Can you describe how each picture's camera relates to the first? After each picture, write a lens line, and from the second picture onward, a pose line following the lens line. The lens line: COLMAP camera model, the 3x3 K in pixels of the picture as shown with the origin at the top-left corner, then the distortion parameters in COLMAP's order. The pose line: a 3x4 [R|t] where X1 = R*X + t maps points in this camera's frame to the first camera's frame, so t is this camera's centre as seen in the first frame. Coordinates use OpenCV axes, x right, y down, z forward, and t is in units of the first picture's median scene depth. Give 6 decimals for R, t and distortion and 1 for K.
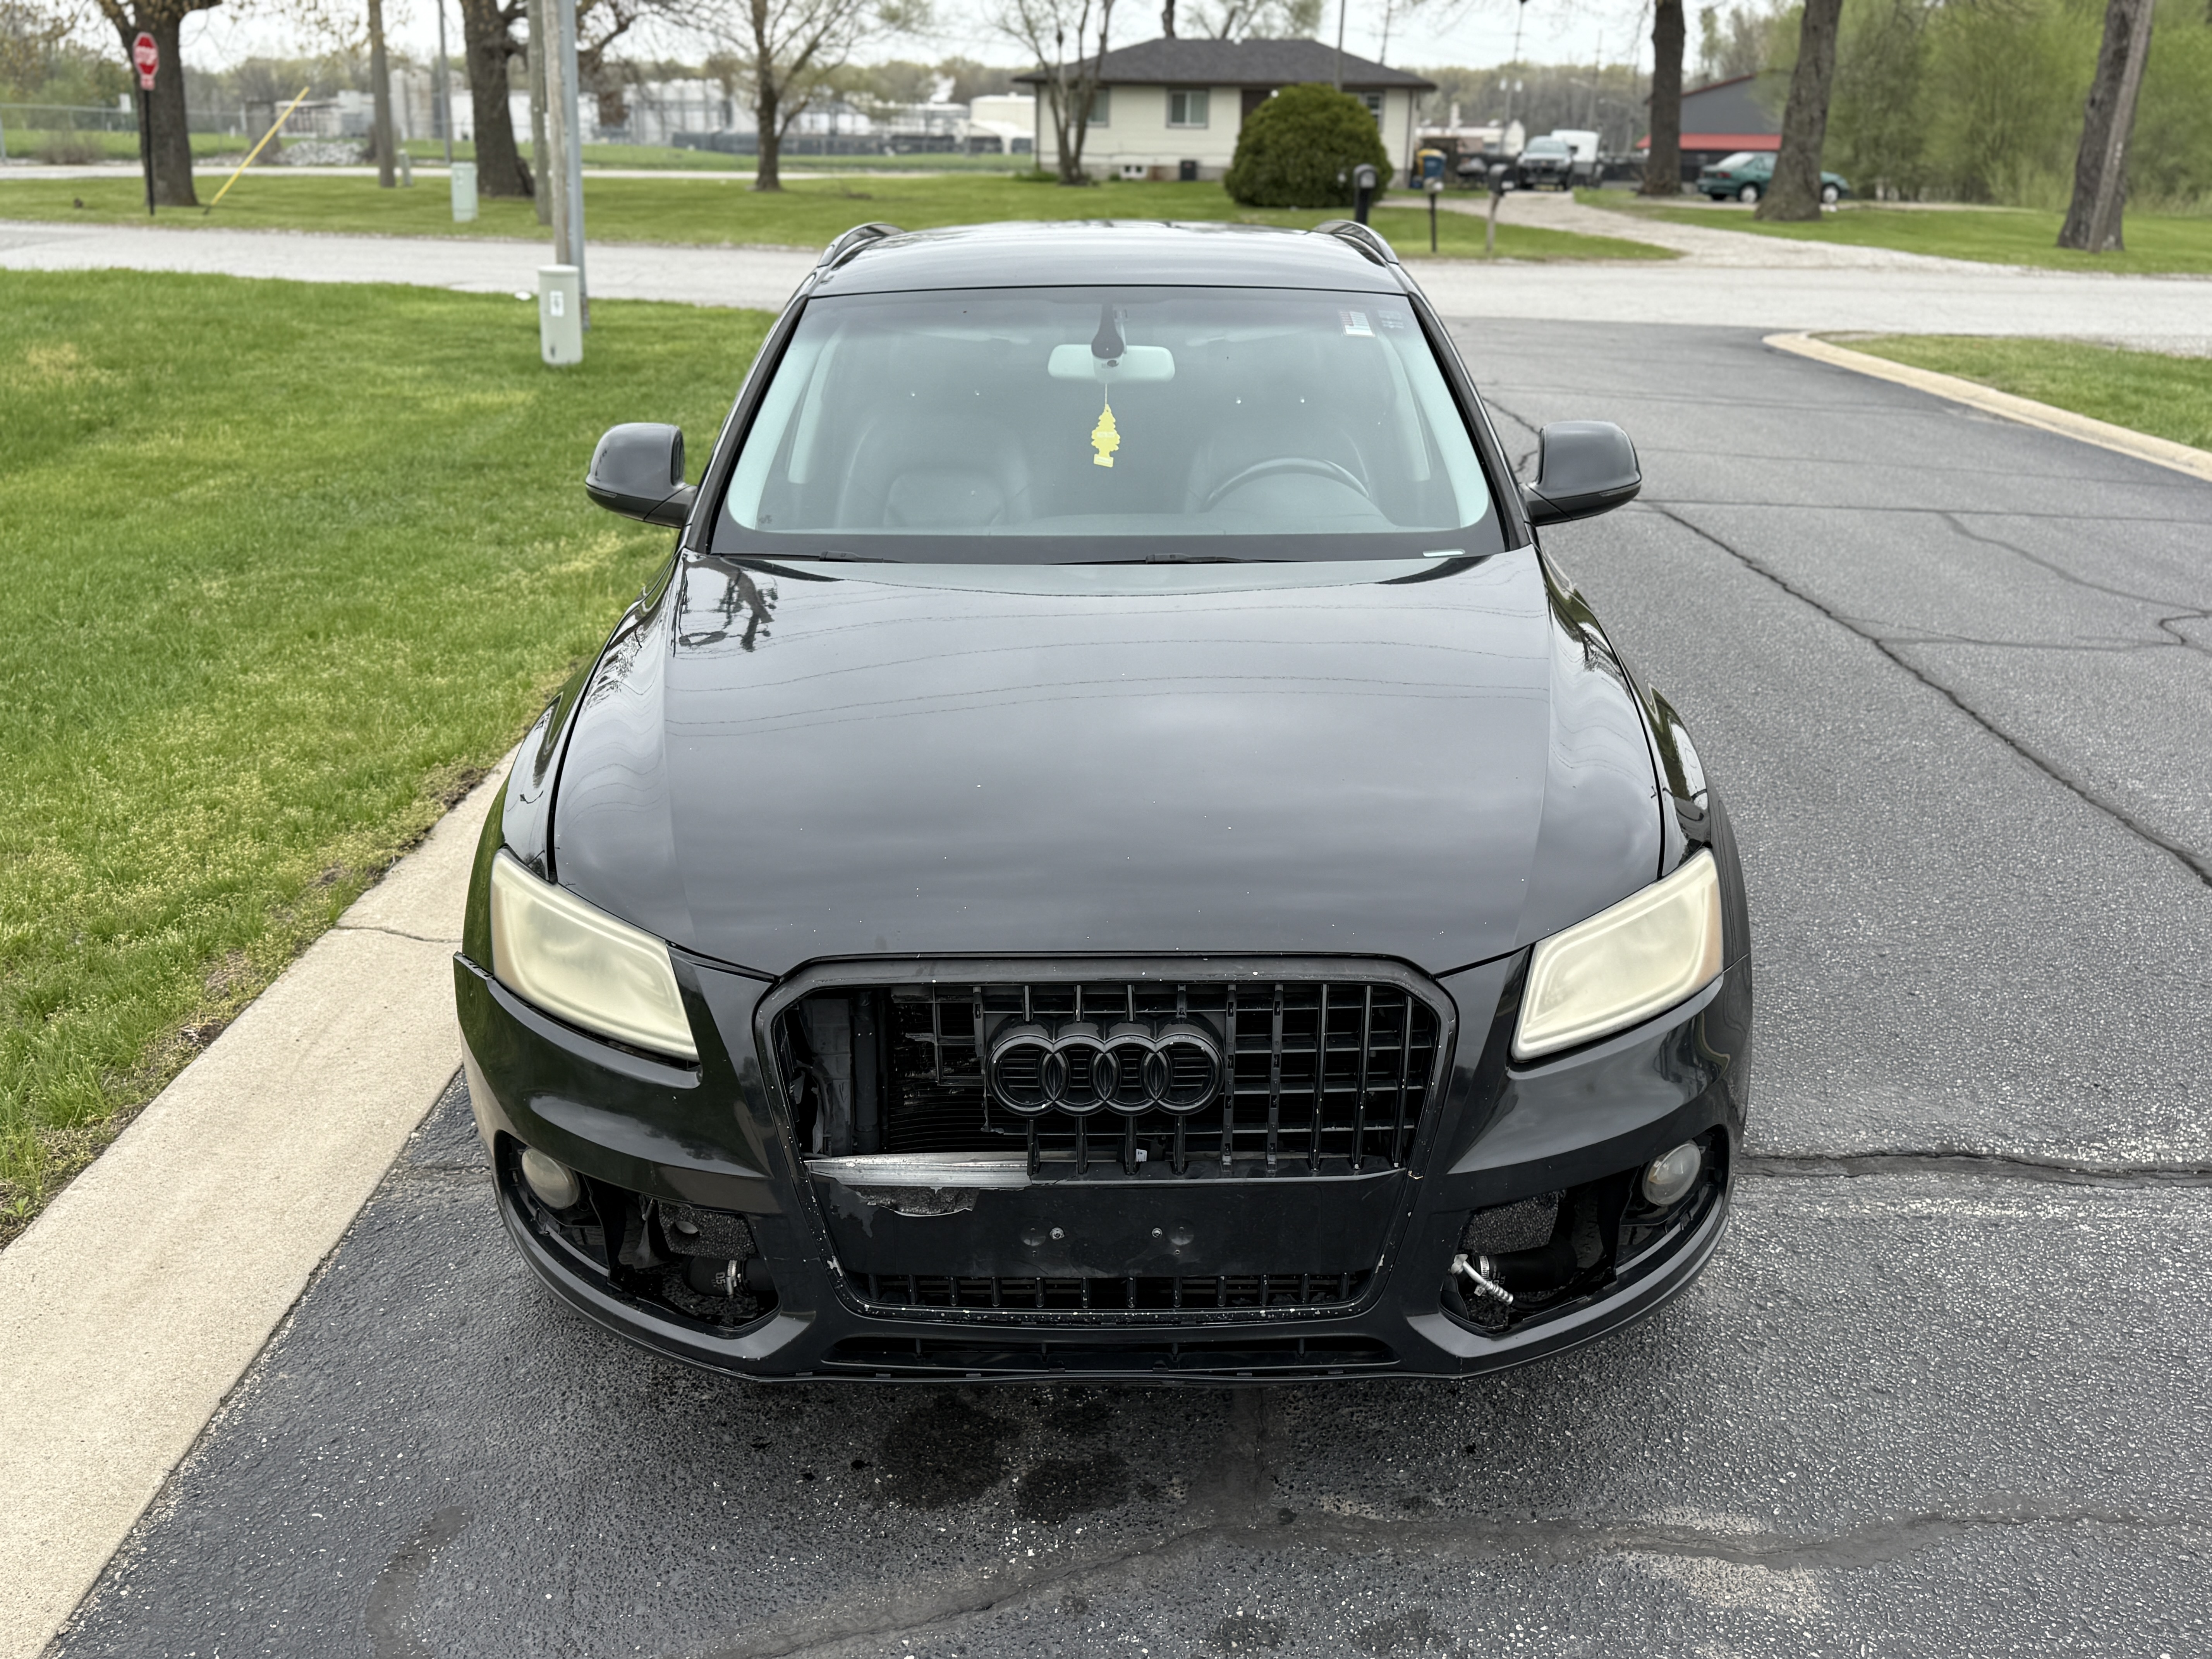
lens RADIAL K [[2063.8, 0, 1118.8], [0, 2063.8, 839.9], [0, 0, 1]] dist [0.008144, 0.000000]
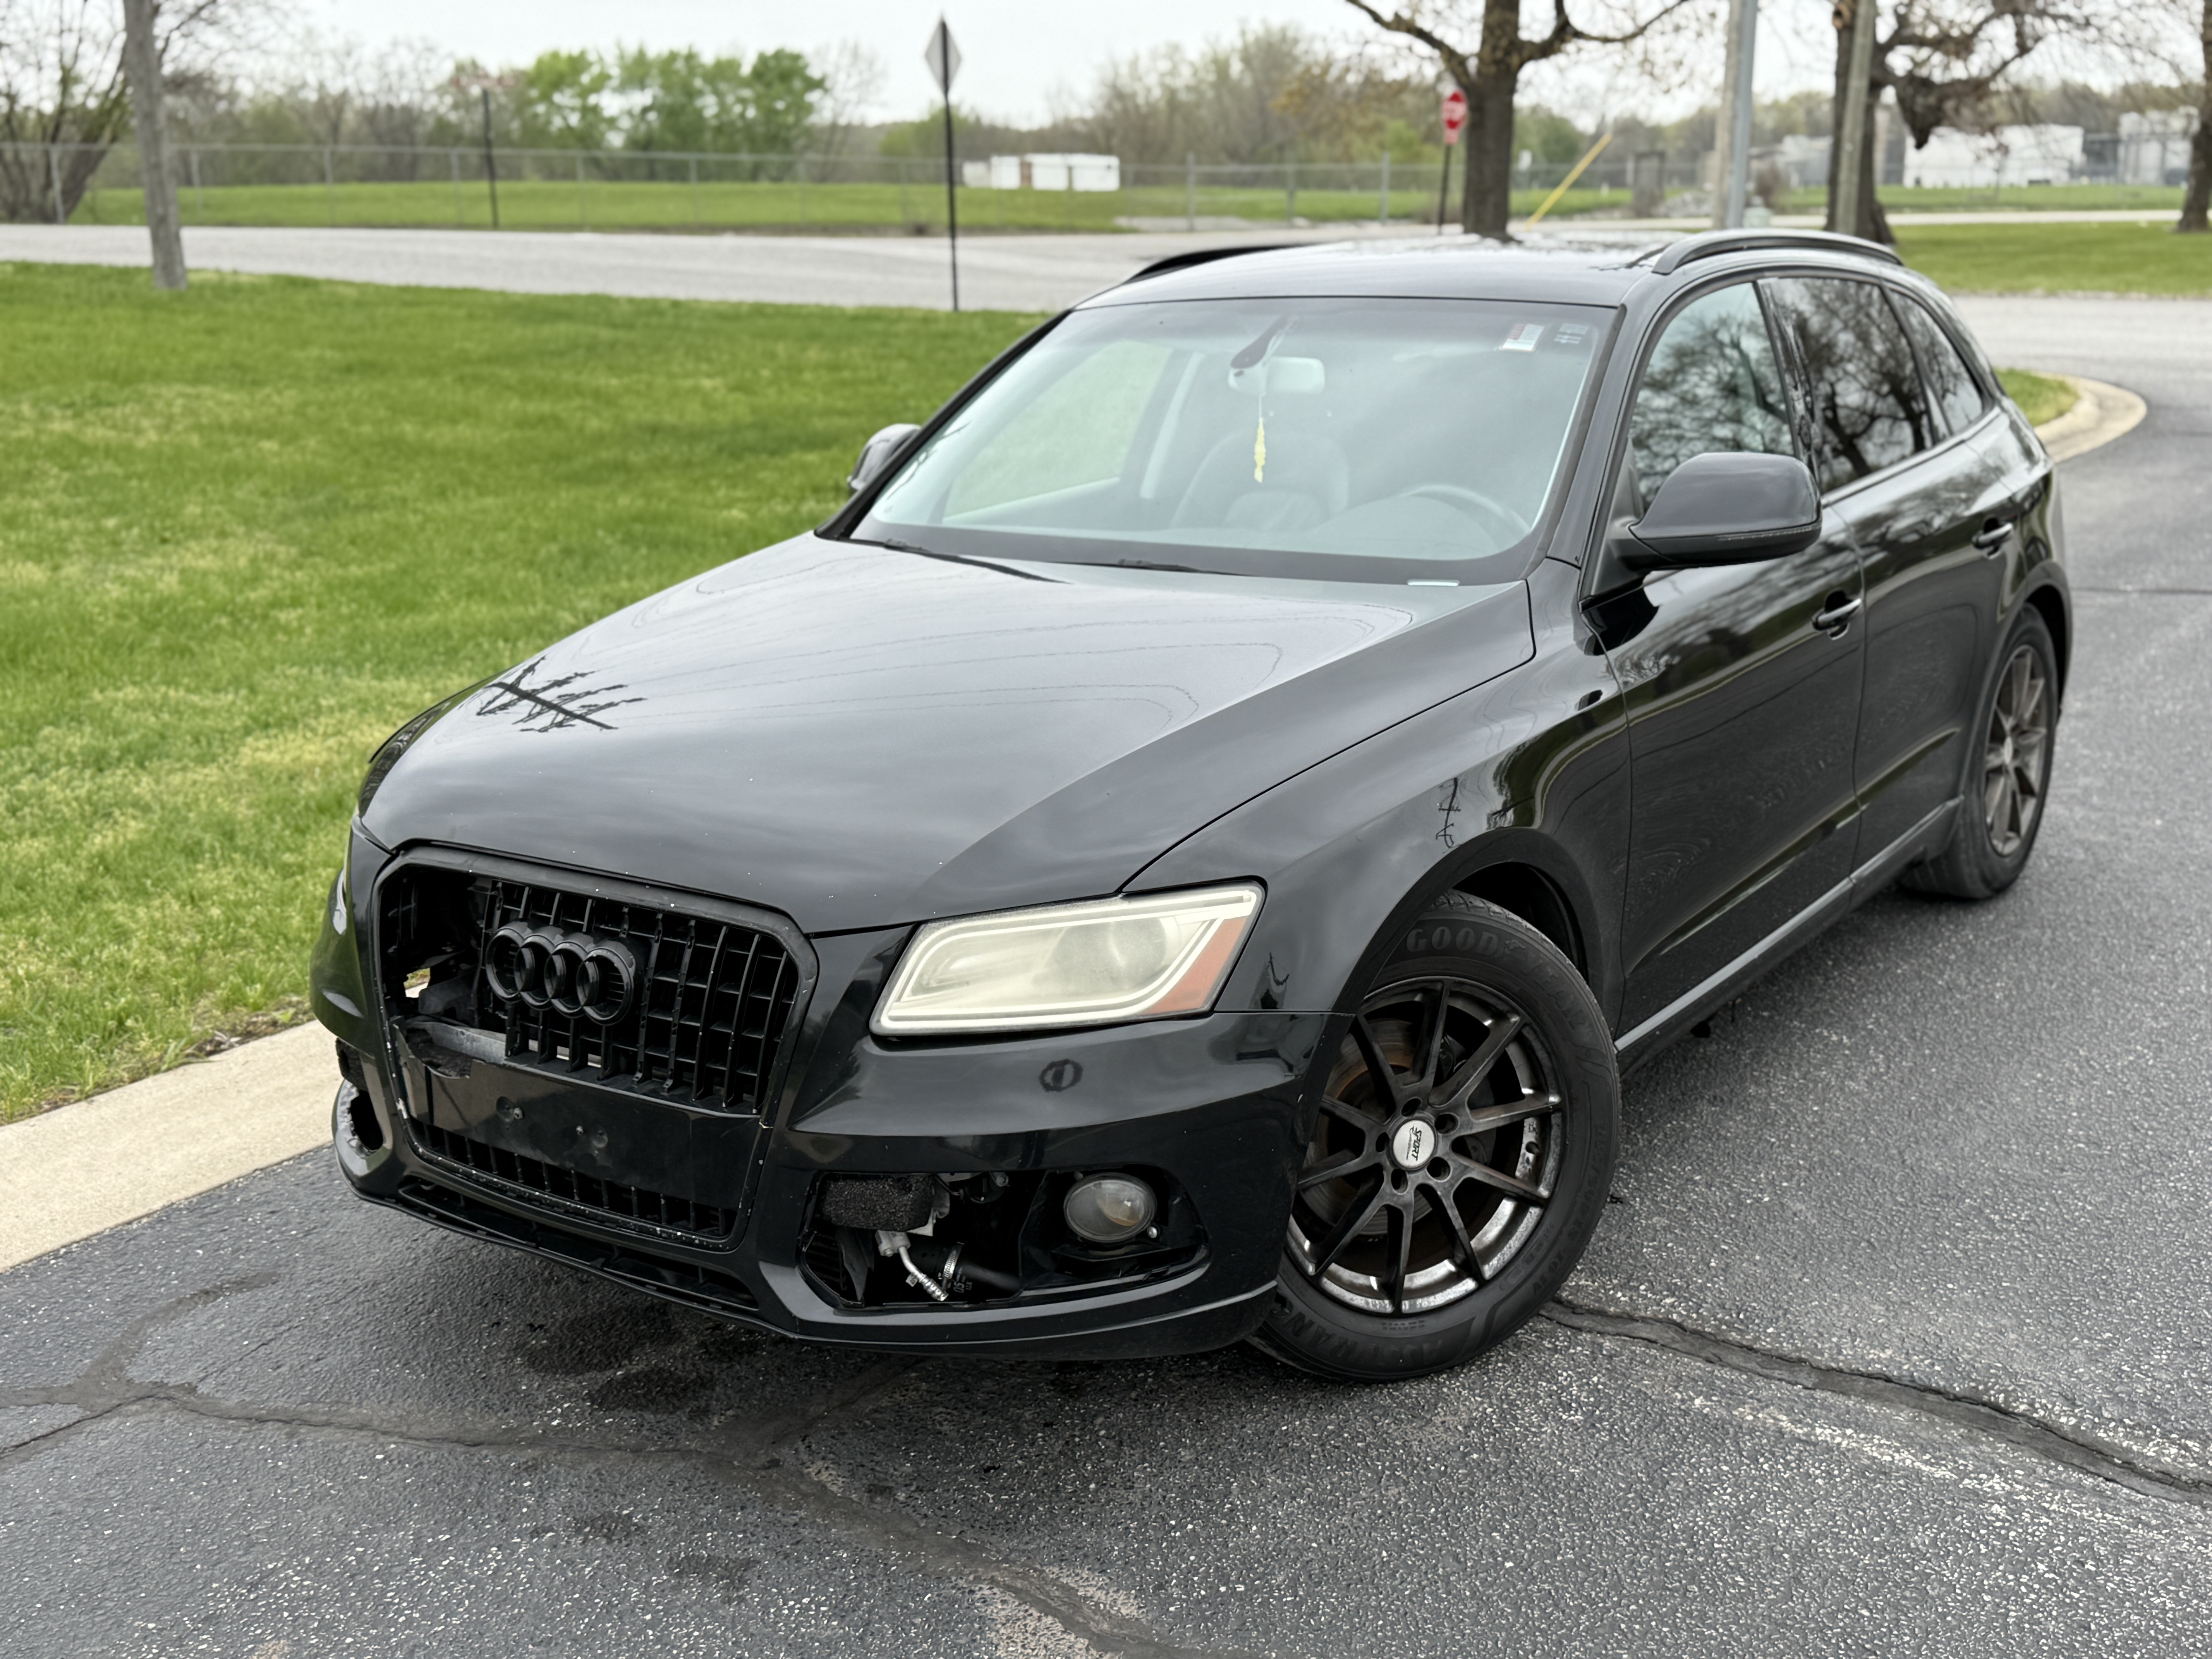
lens RADIAL K [[2355.6, 0, 1101.8], [0, 2355.6, 845.2], [0, 0, 1]] dist [0.026853, 0.000000]
pose [[0.812806, 0.125624, -0.568828, 0.624750], [-0.156885, 0.987598, -0.006067, 0.004620], [0.561012, 0.094172, 0.822434, 0.079243]]
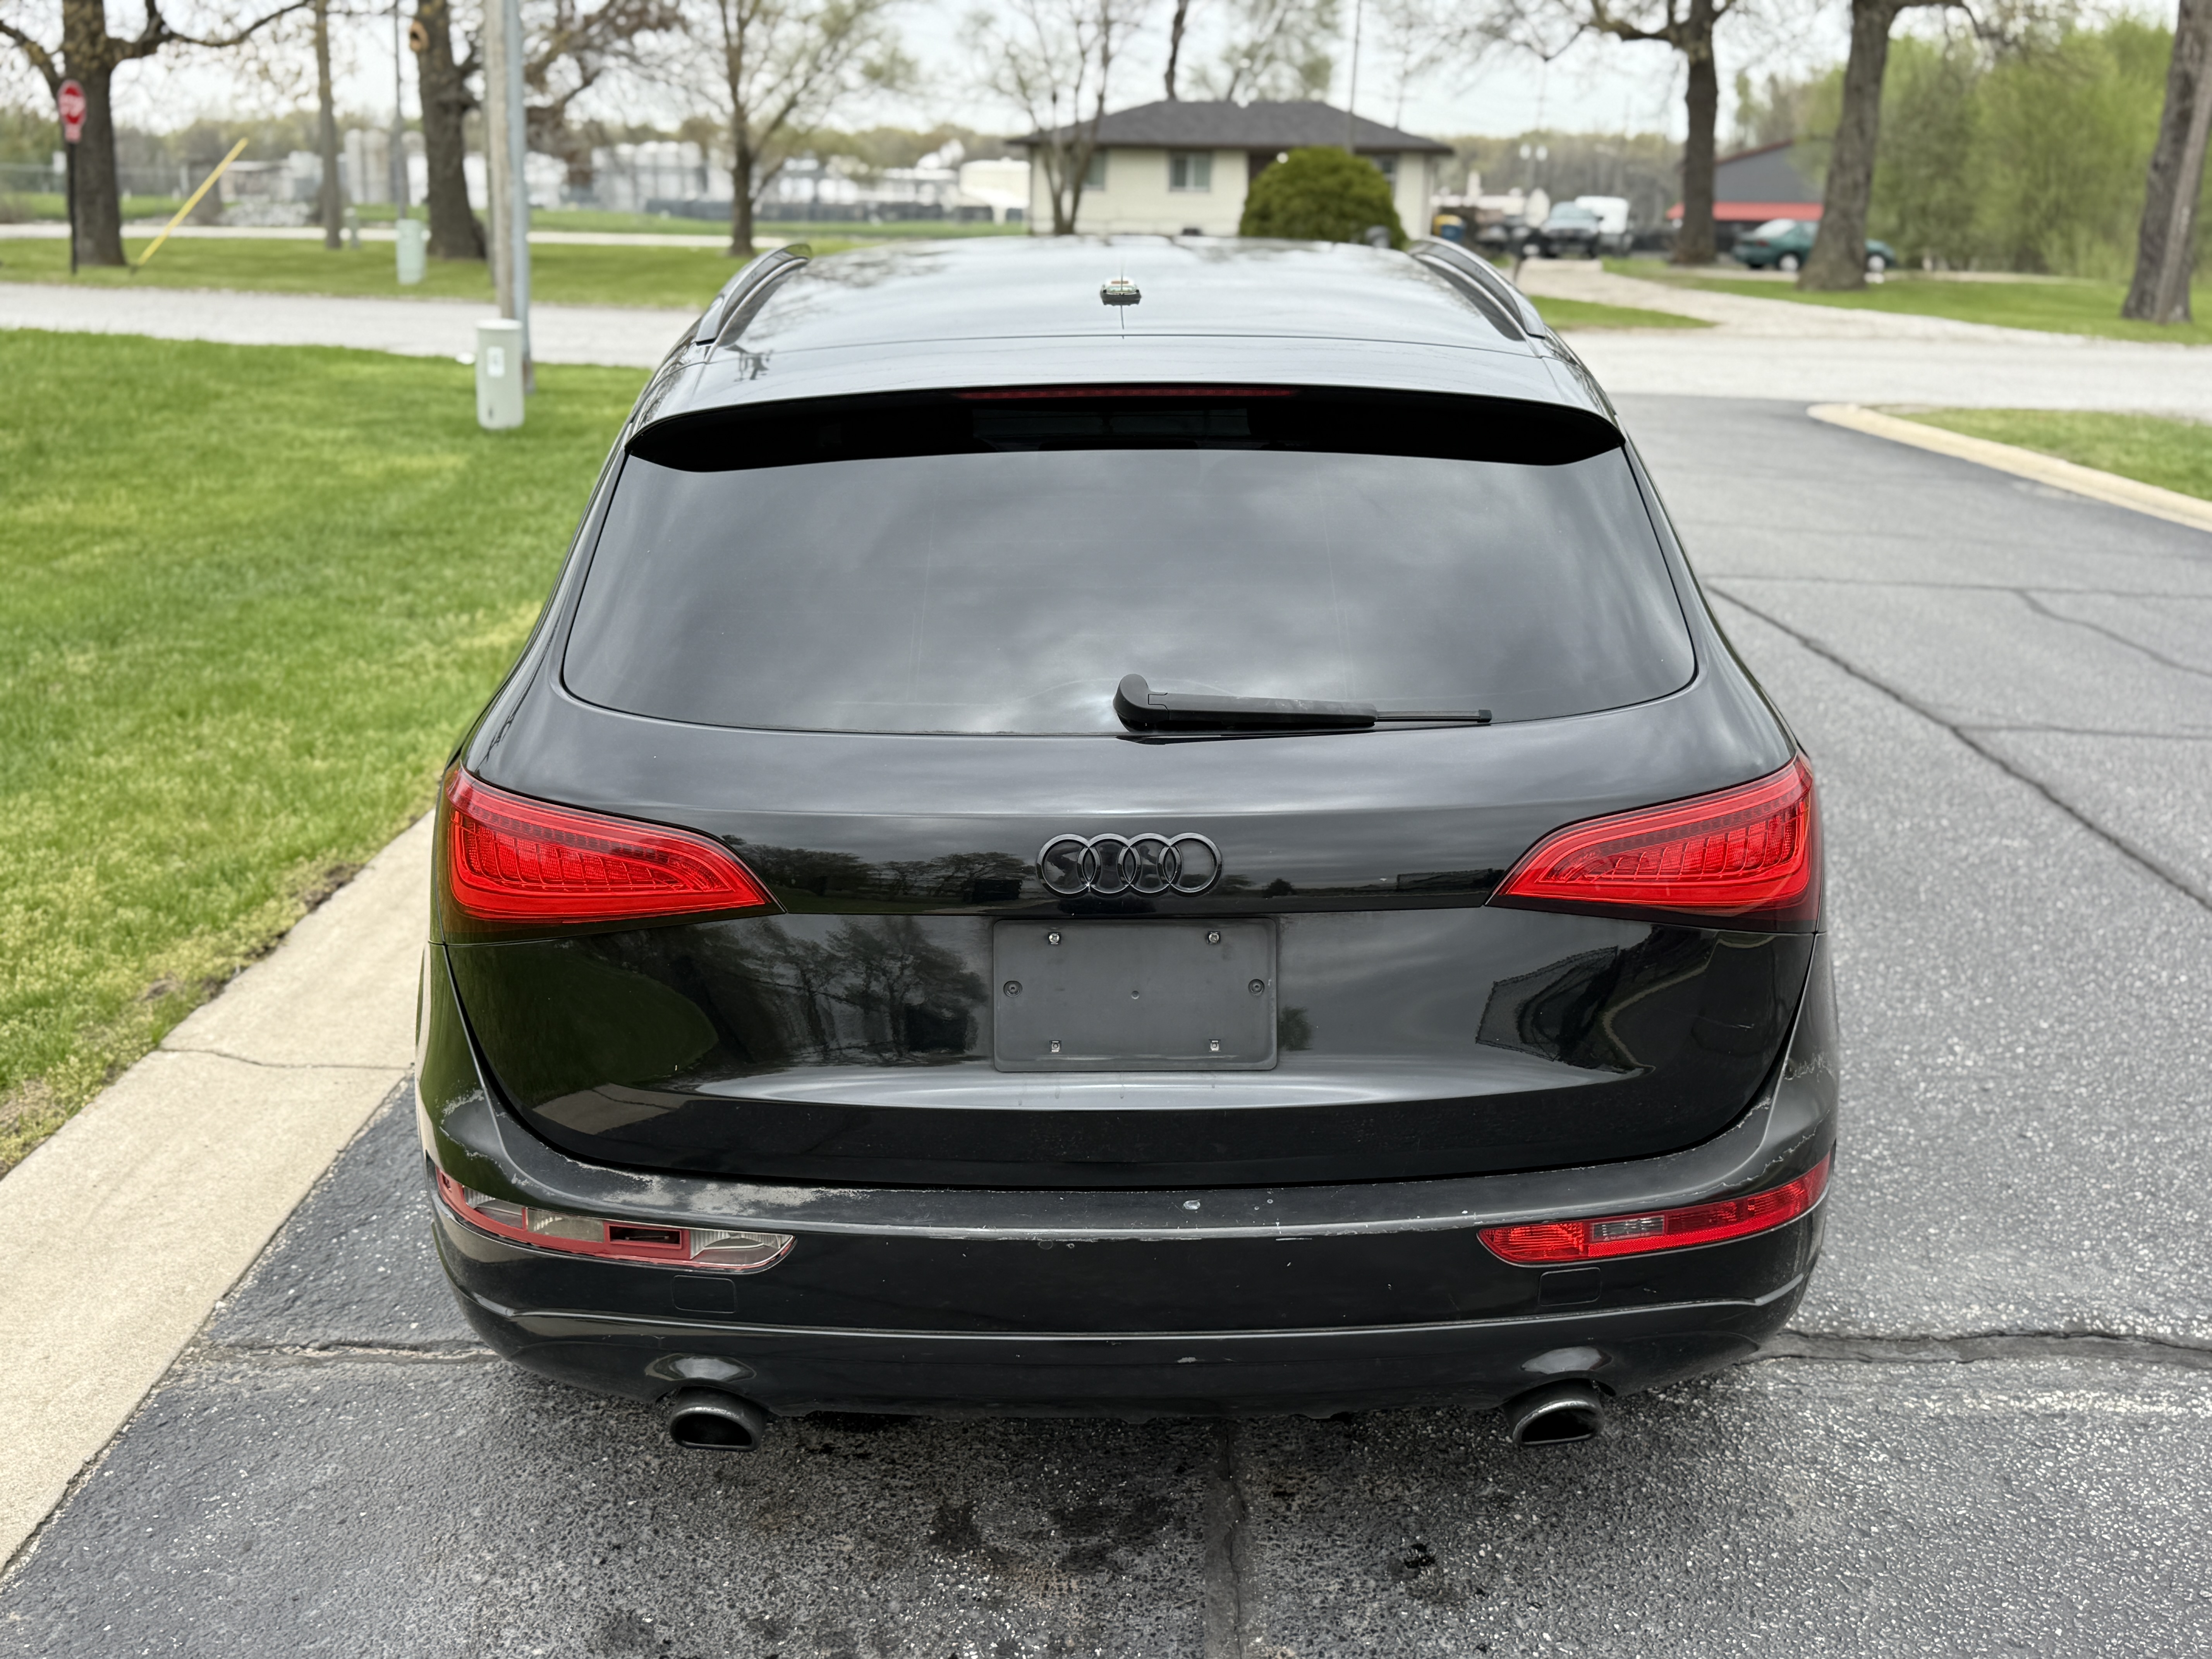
lens RADIAL K [[2219.9, 0, 1115.1], [0, 2219.9, 861.1], [0, 0, 1]] dist [-0.001644, 0.000000]
pose [[0.999993, 0.003631, -0.000350, 0.016435], [-0.003642, 0.999177, -0.040388, 0.000589], [0.000203, 0.040389, 0.999184, 0.109841]]
